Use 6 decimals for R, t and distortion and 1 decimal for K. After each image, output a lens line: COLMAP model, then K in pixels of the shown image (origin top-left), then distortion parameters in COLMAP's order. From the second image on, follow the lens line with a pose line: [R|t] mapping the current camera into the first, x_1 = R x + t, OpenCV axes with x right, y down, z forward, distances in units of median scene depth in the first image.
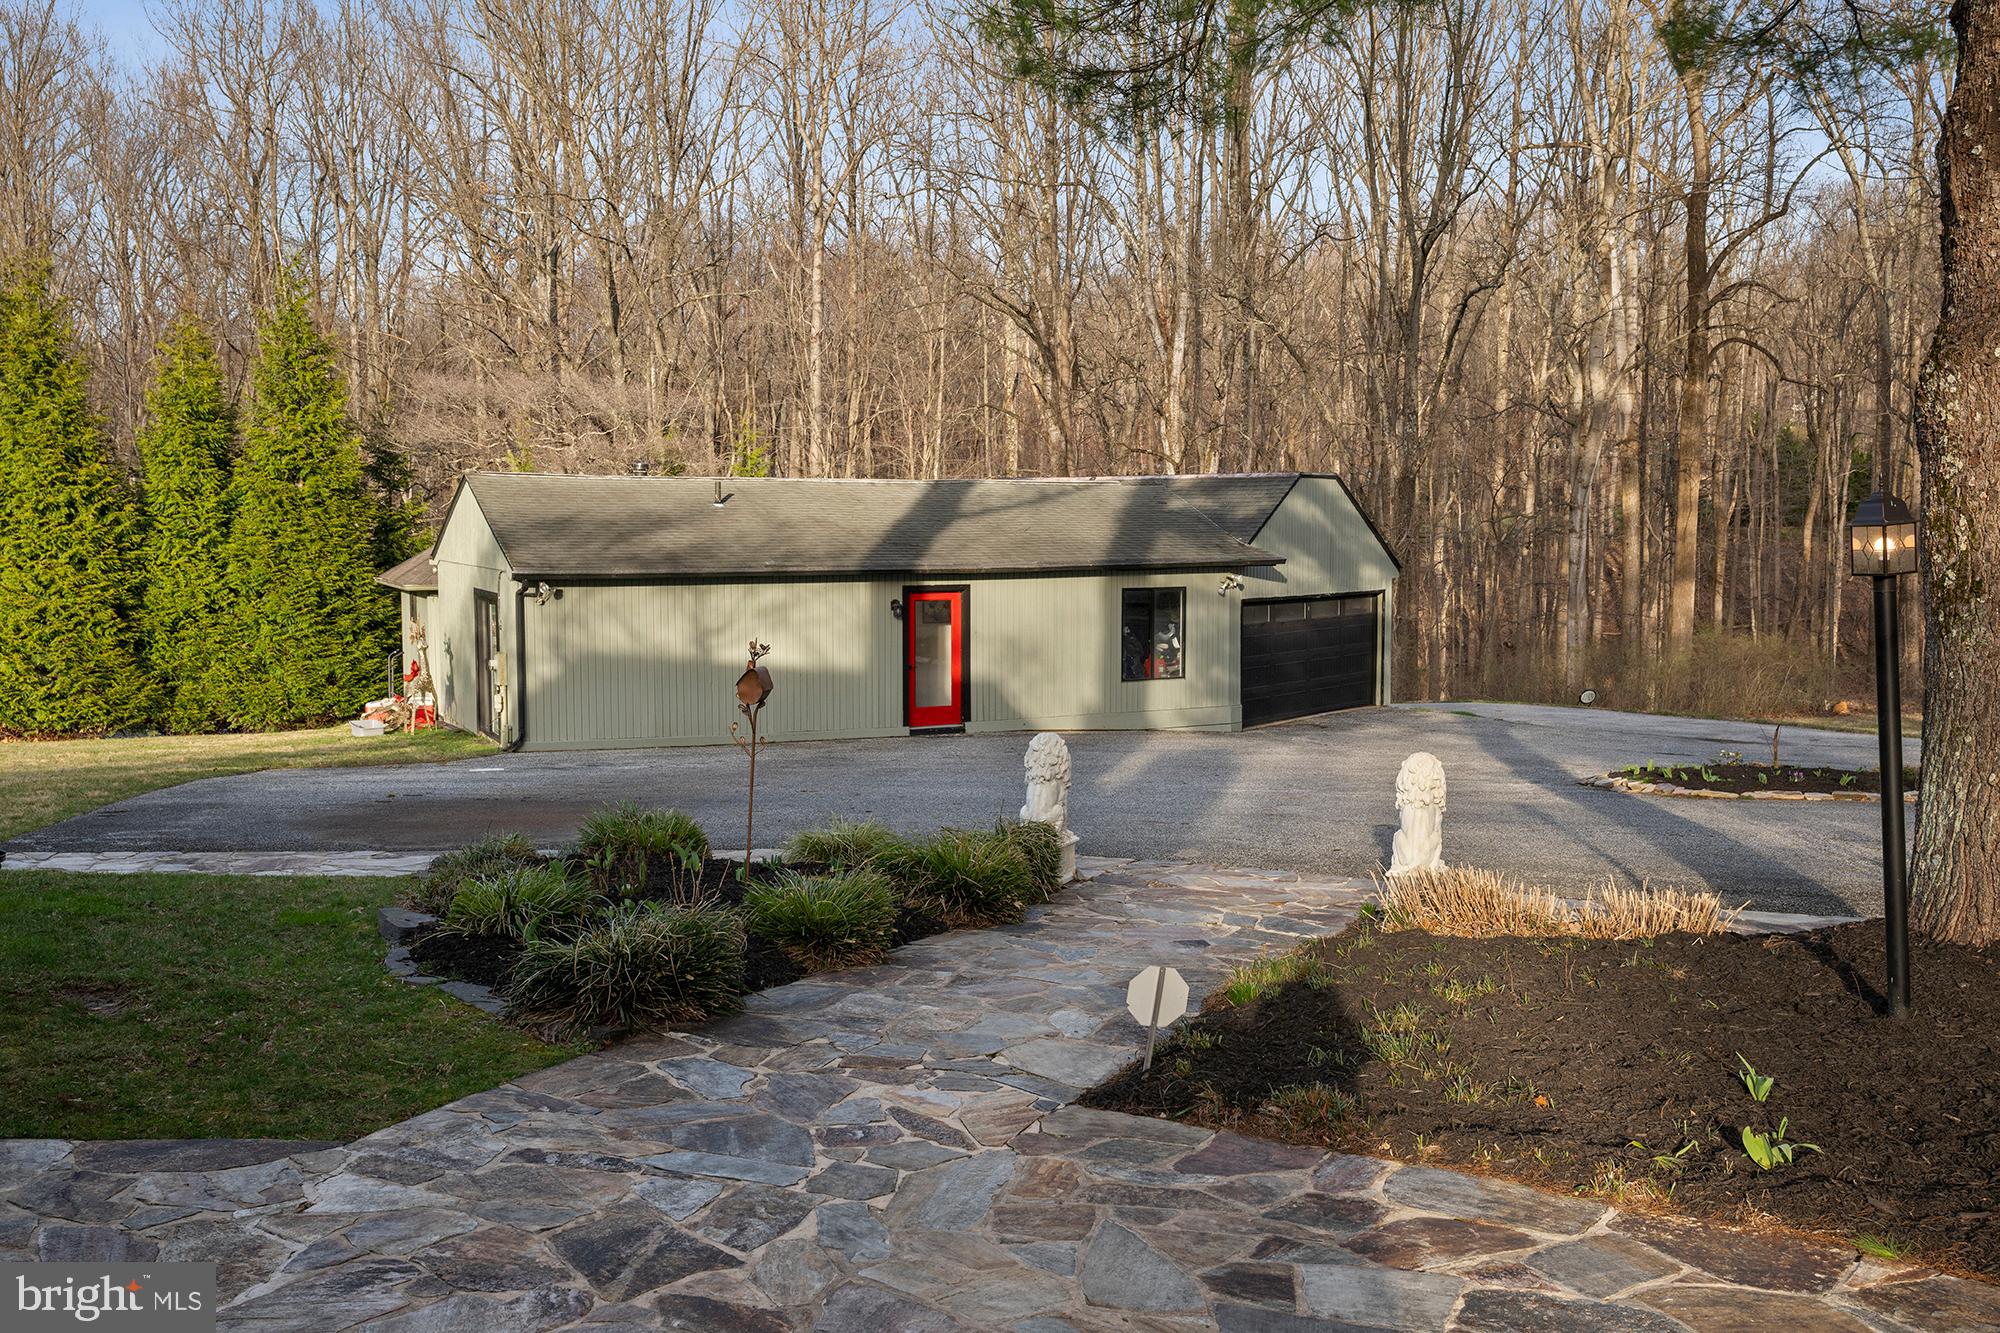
lens RADIAL K [[1824.9, 0, 938.8], [0, 1824.9, 668.8], [0, 0, 1]] dist [-0.000881, 0.009526]
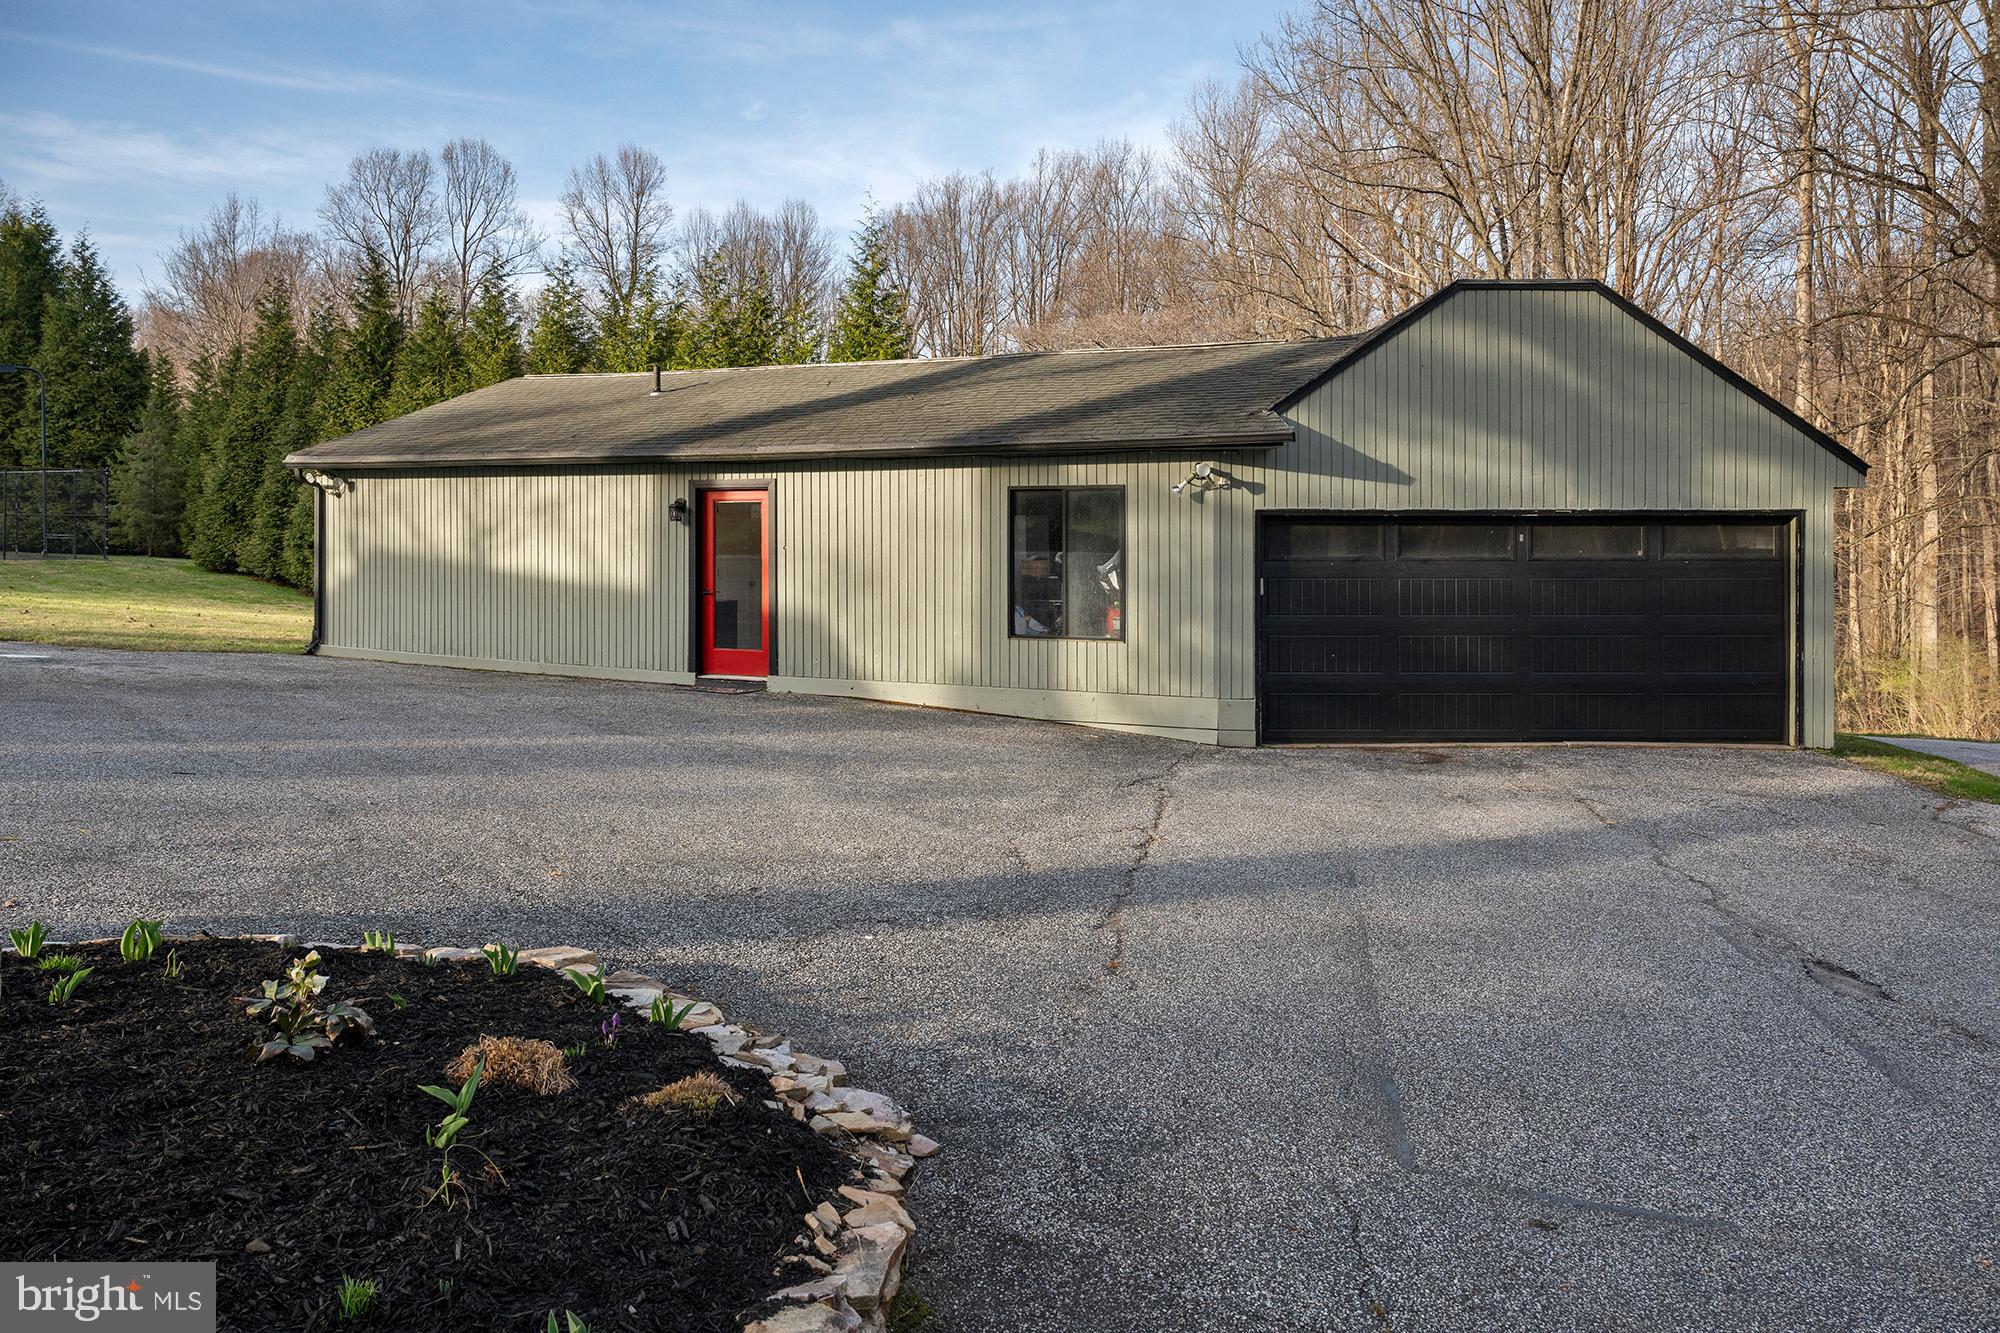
lens RADIAL K [[1314.5, 0, 1000.0], [0, 1314.5, 666.5], [0, 0, 1]] dist [0.002587, 0.004748]
pose [[0.590532, 0.081827, -0.802855, 0.460696], [-0.073672, 0.996158, 0.047340, -0.003466], [0.803644, 0.031192, 0.594292, 0.717719]]
